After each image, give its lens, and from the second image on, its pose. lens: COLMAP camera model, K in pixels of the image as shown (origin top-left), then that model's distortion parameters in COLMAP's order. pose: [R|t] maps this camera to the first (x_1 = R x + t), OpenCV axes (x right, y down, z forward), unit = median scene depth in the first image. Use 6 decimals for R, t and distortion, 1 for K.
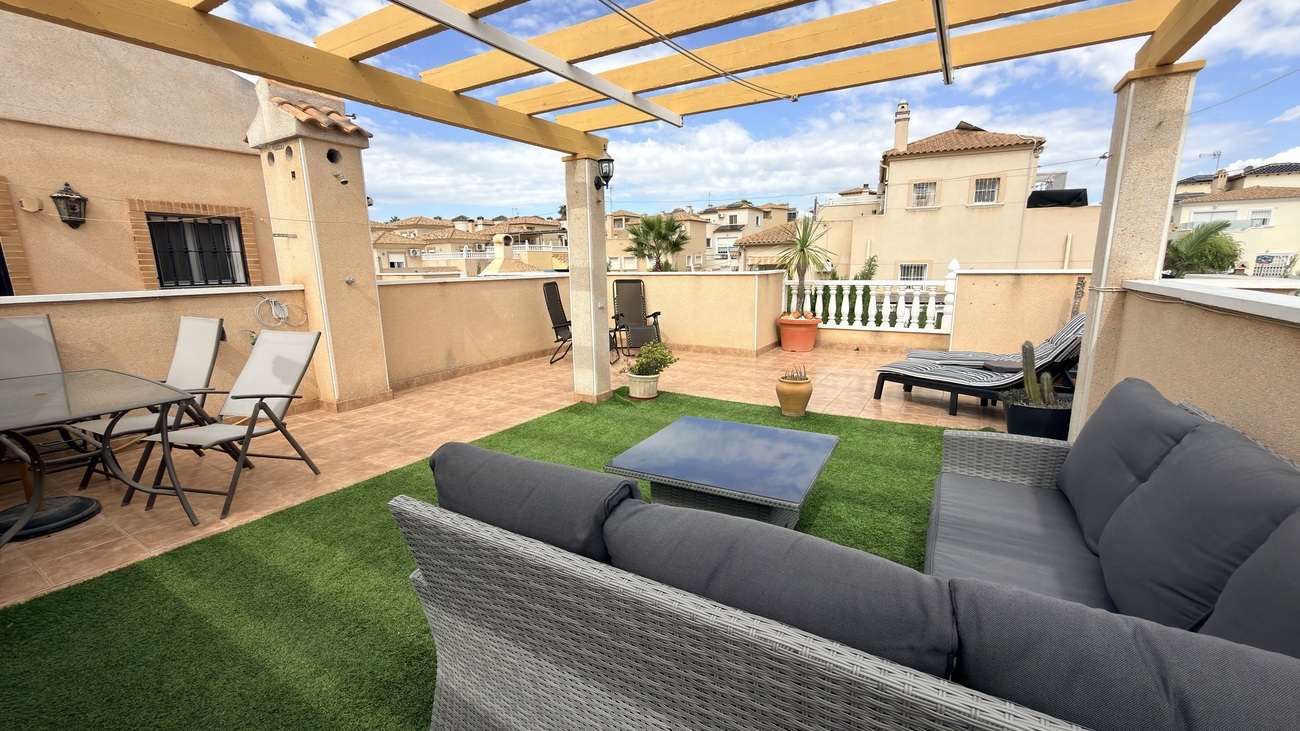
lens RADIAL K [[521.3, 0, 650.2], [0, 521.3, 367.9], [0, 0, 1]] dist [0.001358, 0.001012]
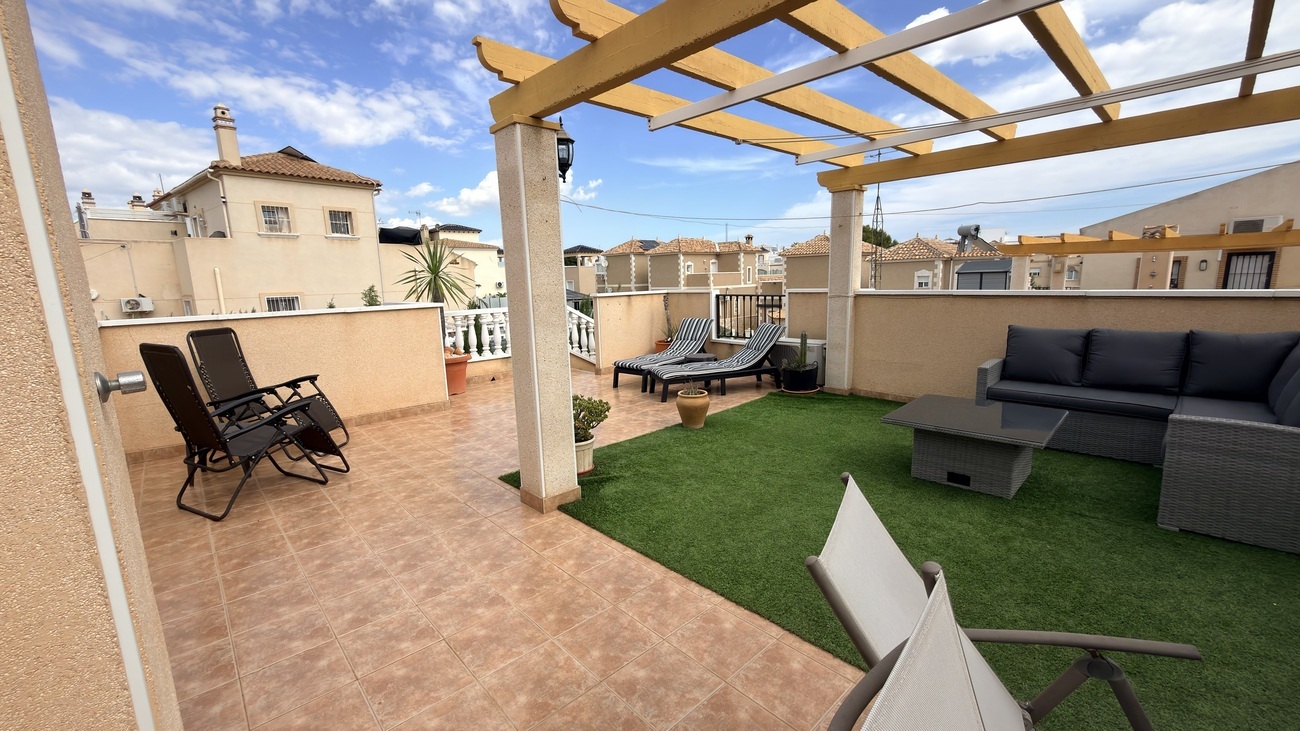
lens RADIAL K [[521.3, 0, 645.9], [0, 521.3, 365.0], [0, 0, 1]] dist [0.001358, 0.001012]
pose [[0.282702, -0.152292, 0.947041, -0.399278], [0.214868, 0.972280, 0.092211, -0.081959], [-0.934832, 0.177421, 0.307589, 0.396537]]
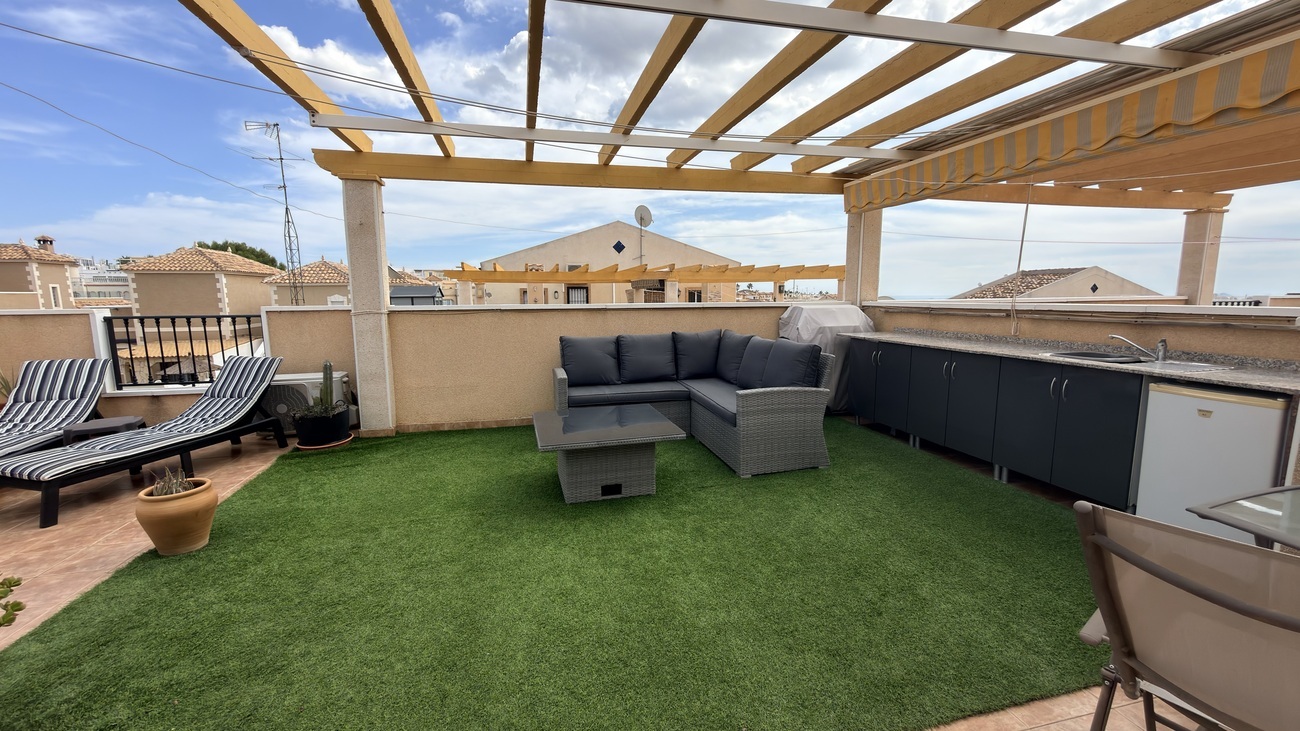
lens RADIAL K [[521.3, 0, 649.0], [0, 521.3, 367.8], [0, 0, 1]] dist [0.001358, 0.001012]
pose [[-0.696717, -0.080576, 0.712806, -0.264645], [0.160884, 0.950807, 0.264732, -0.094004], [-0.699072, 0.299123, -0.649480, 0.511251]]
